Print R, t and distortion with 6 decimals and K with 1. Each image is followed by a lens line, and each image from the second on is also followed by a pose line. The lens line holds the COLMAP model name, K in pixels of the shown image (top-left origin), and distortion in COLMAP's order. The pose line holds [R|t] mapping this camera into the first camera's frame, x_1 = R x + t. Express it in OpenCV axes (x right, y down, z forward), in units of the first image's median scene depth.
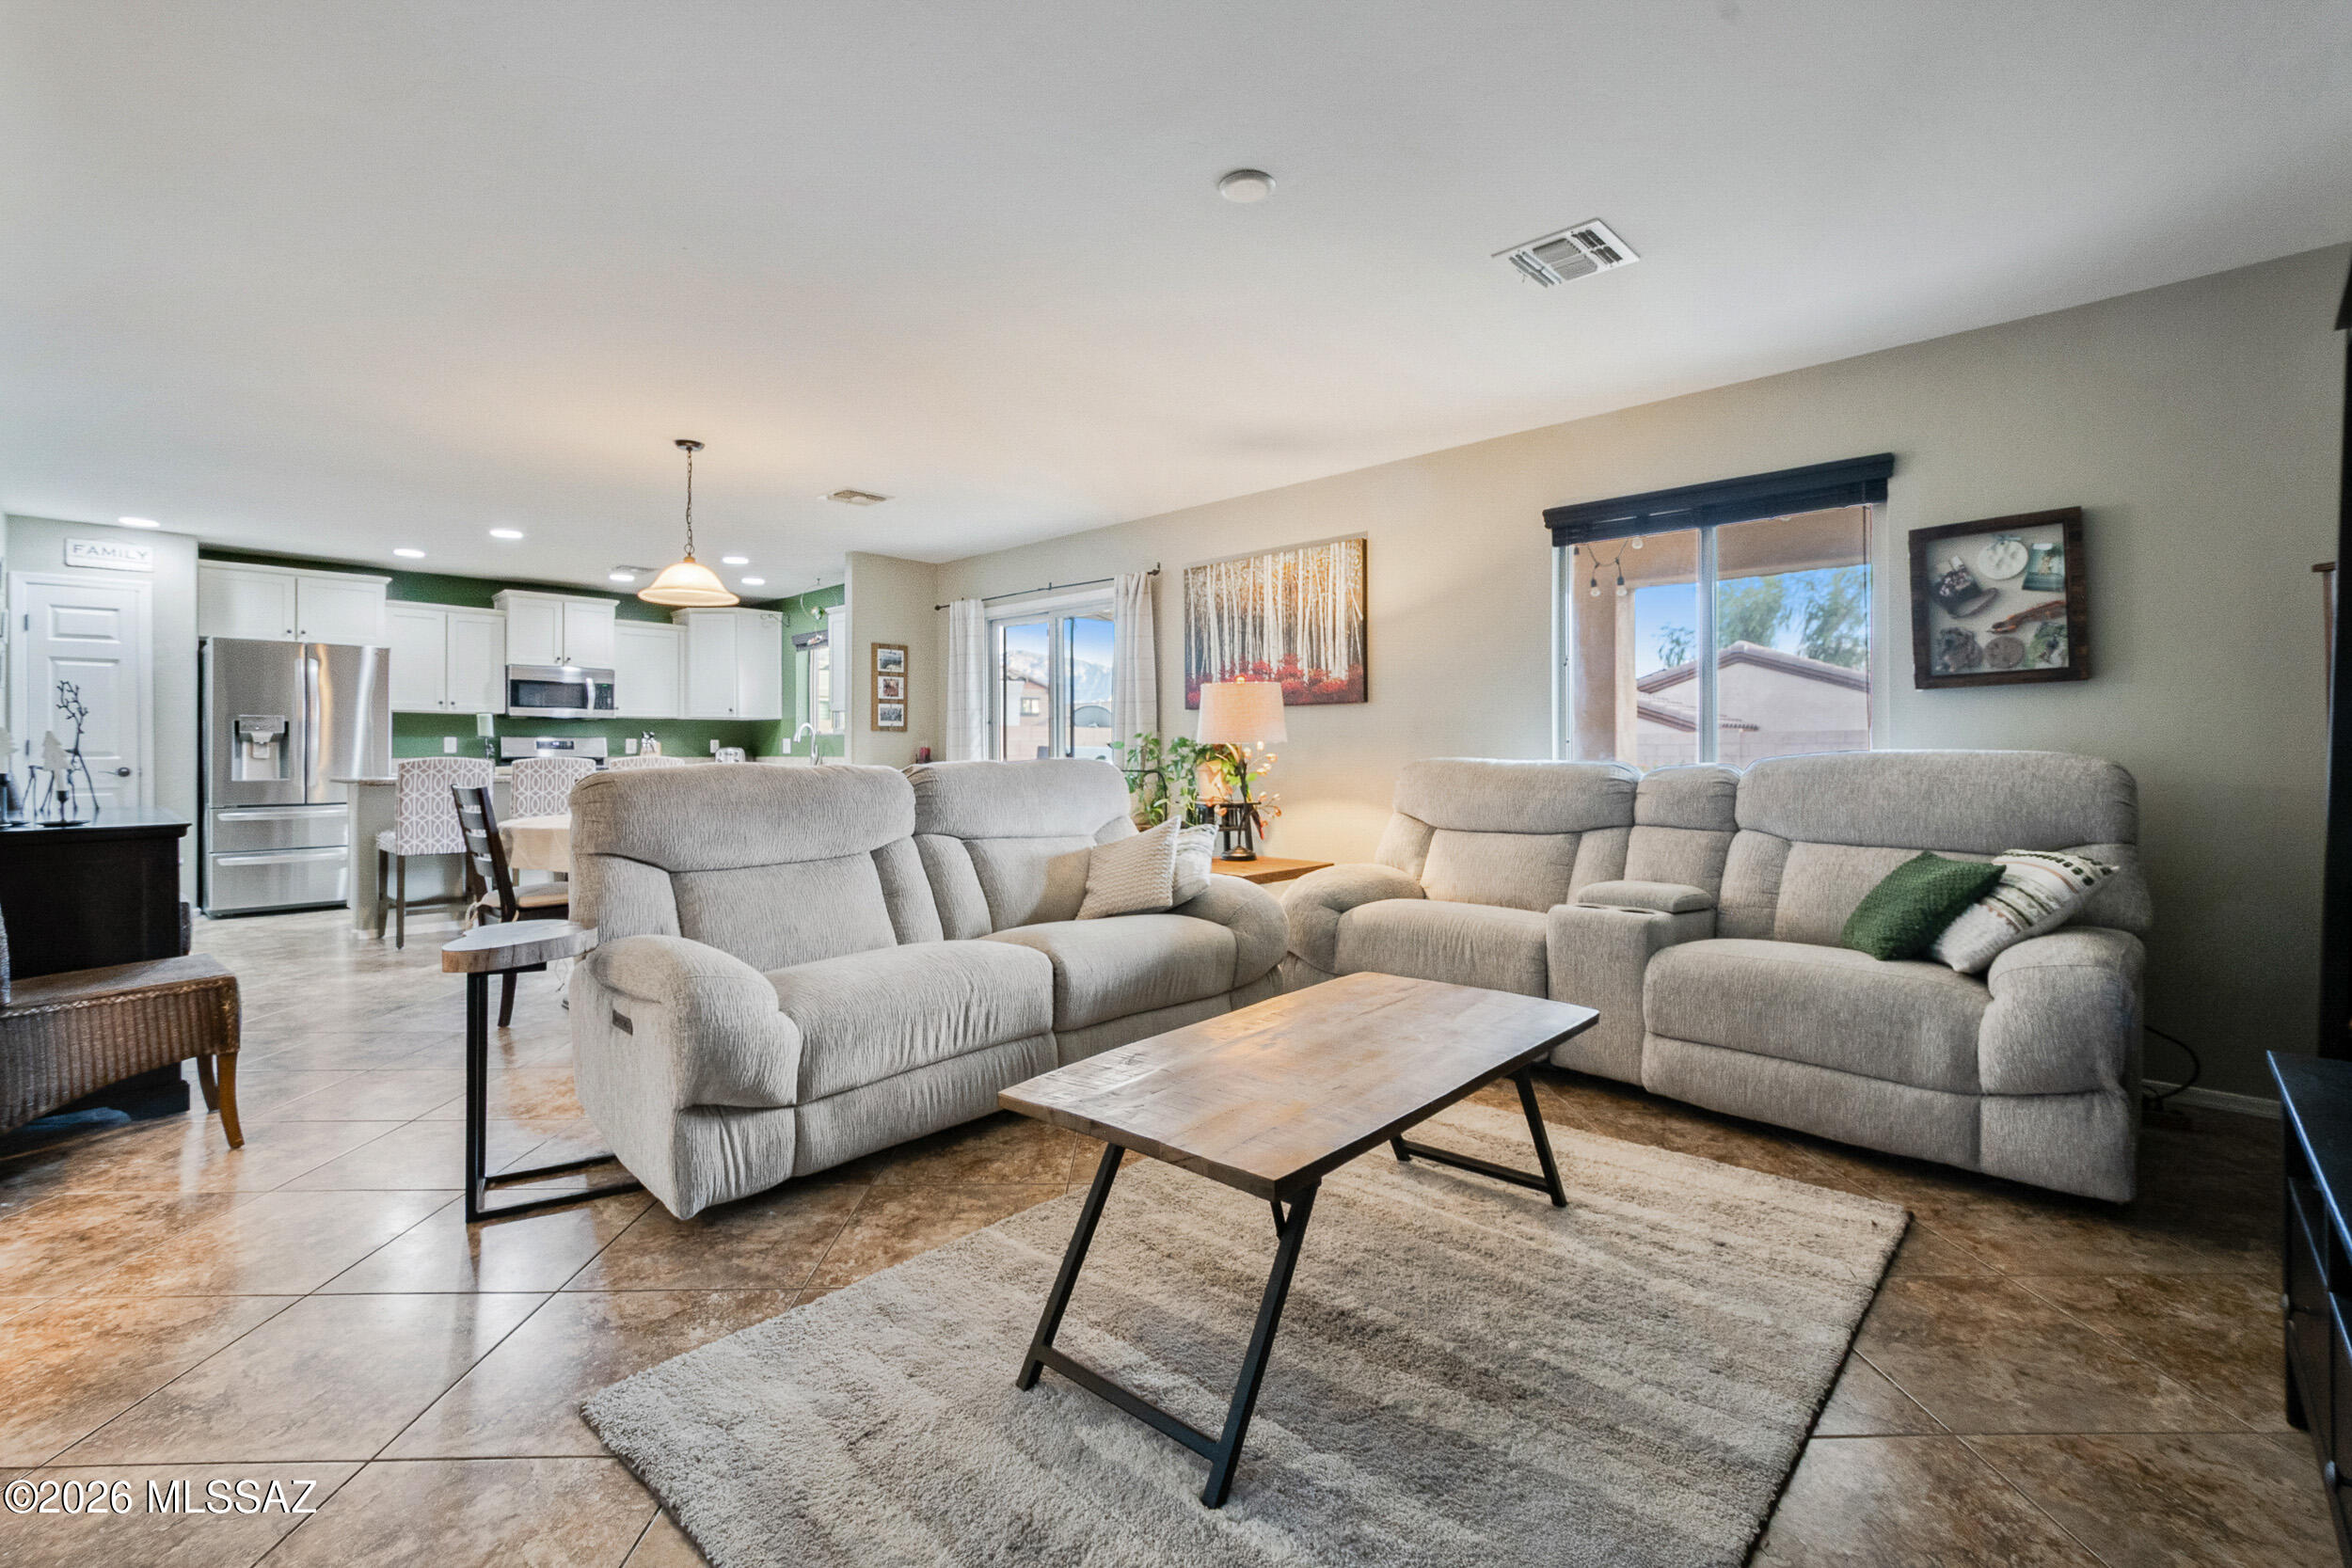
lens RADIAL K [[1037.3, 0, 1171.2], [0, 1037.3, 746.9], [0, 0, 1]] dist [0.010619, -0.000614]
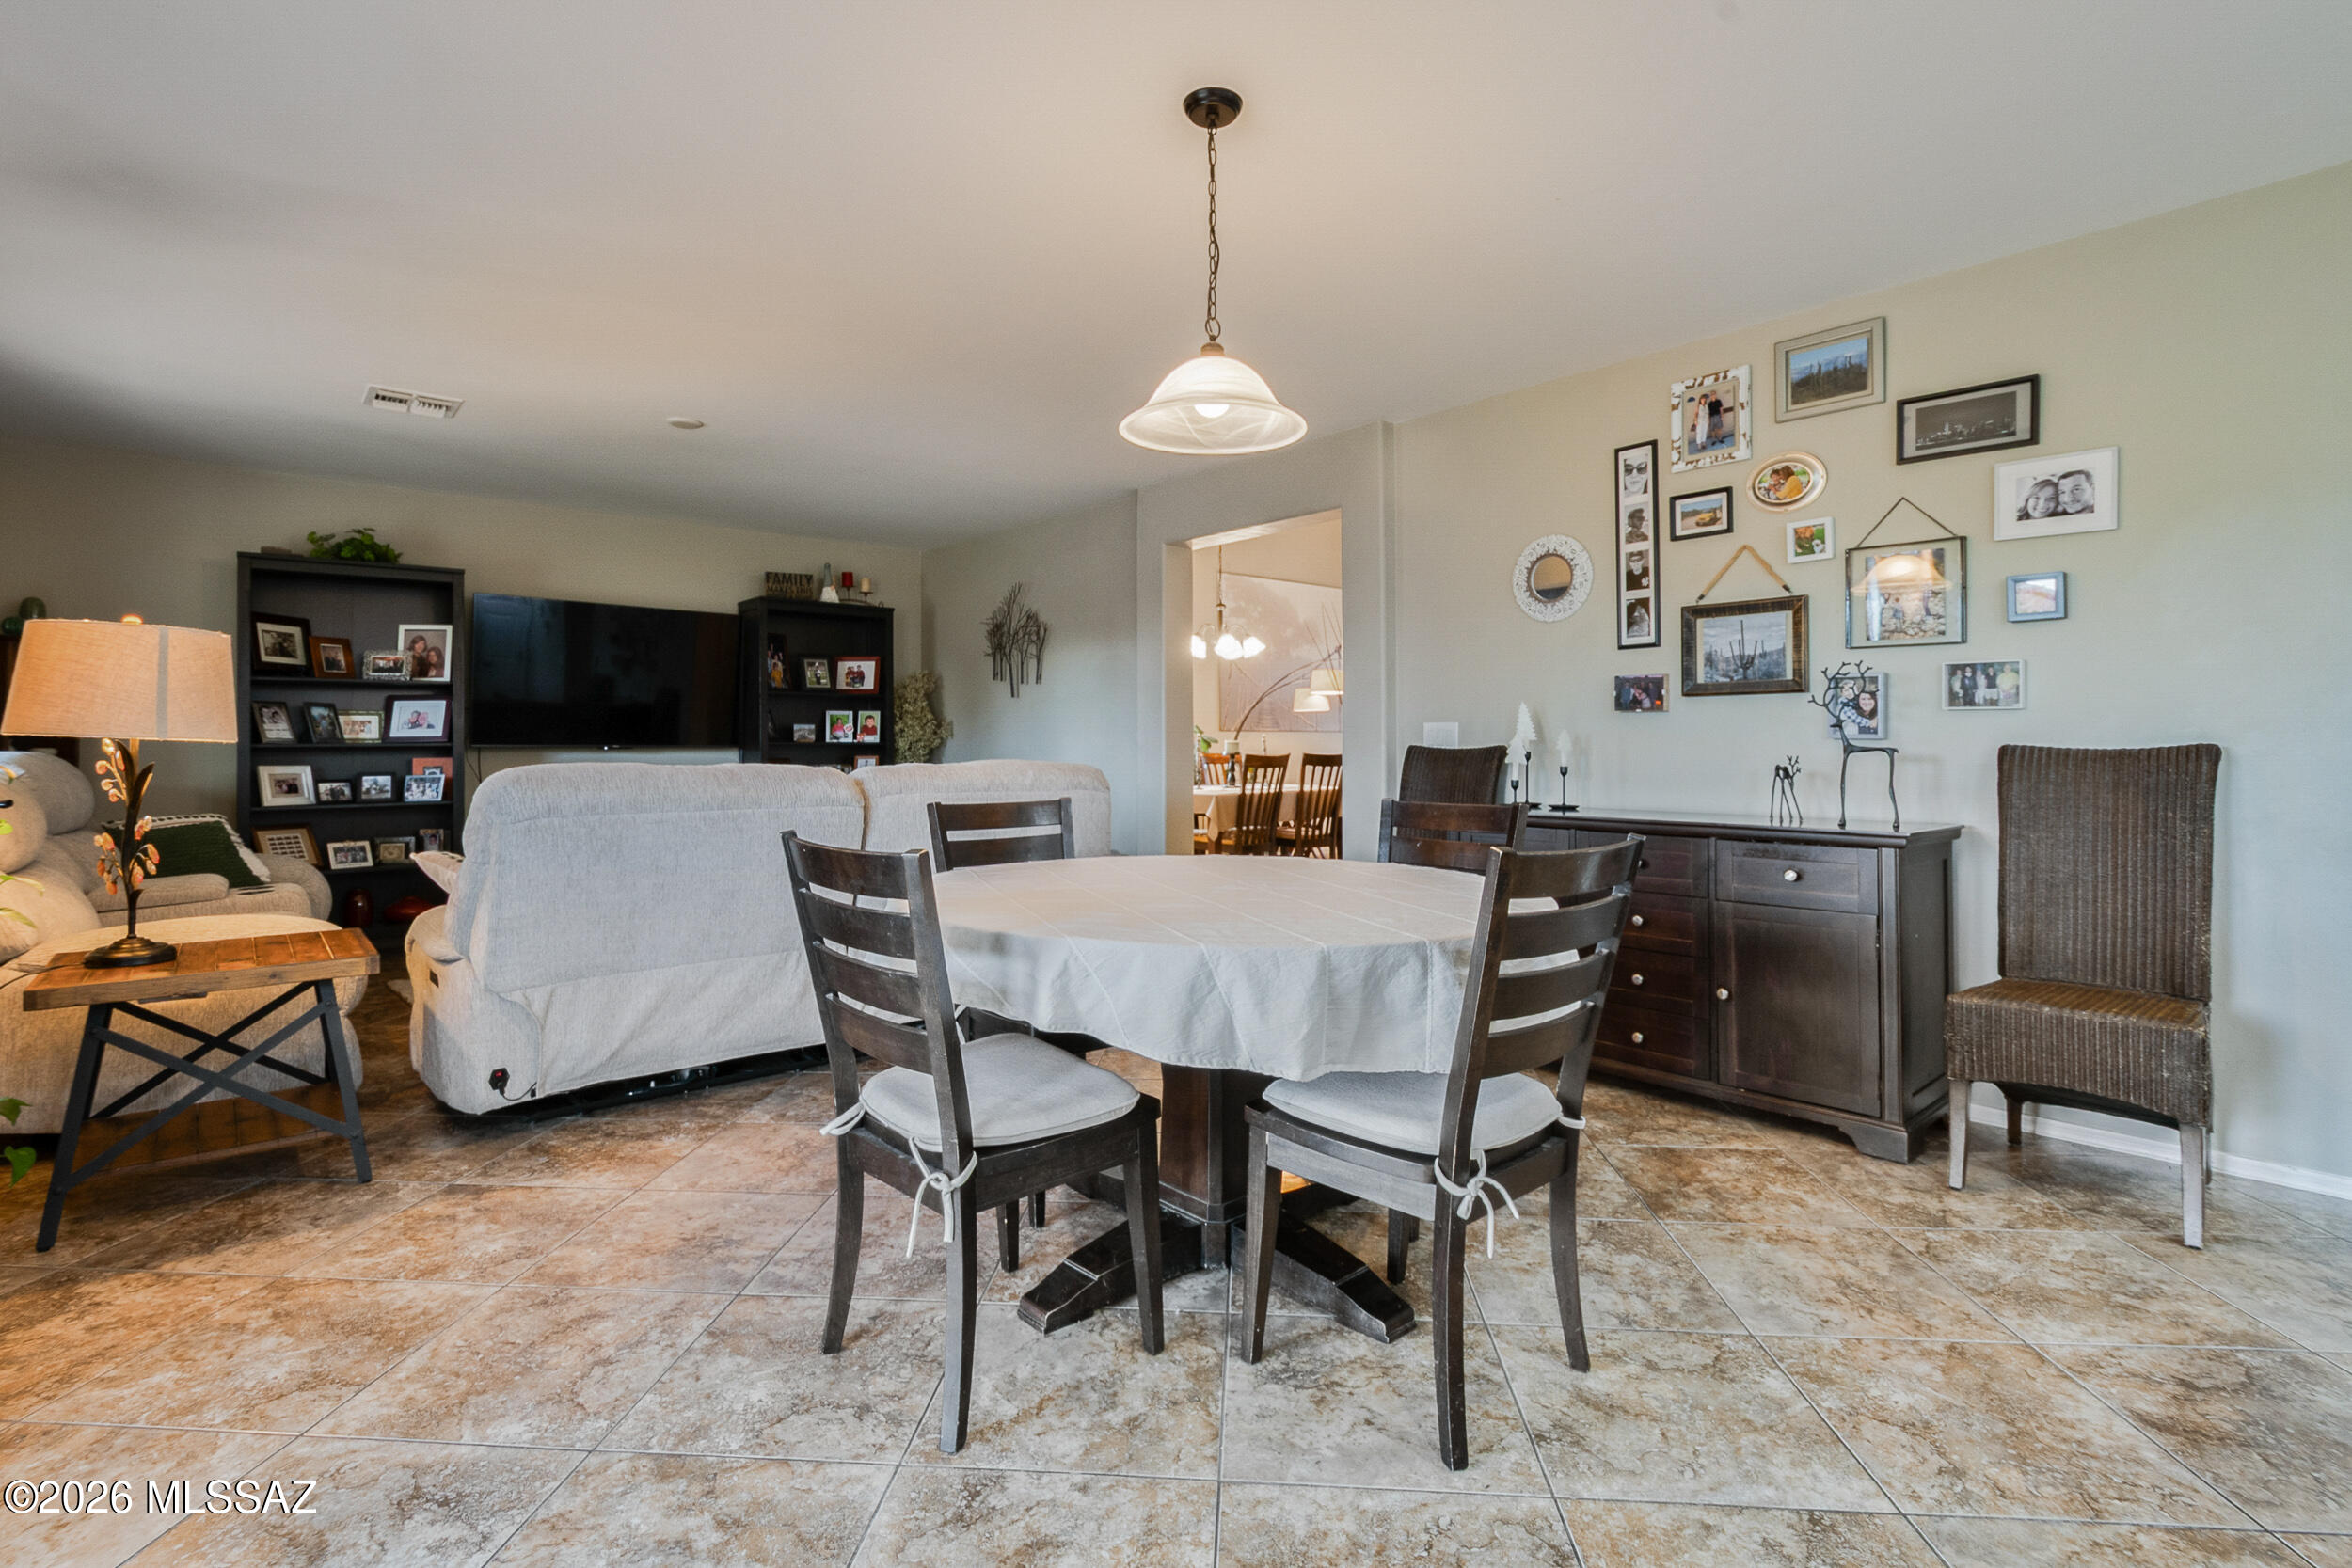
lens RADIAL K [[1108.8, 0, 1181.4], [0, 1108.8, 735.2], [0, 0, 1]] dist [0.000655, -0.001201]
pose [[-0.995847, 0.003358, 0.090978, -0.347275], [0.002433, 0.999944, -0.010280, 0.000926], [-0.091008, -0.010016, -0.995800, 1.051571]]
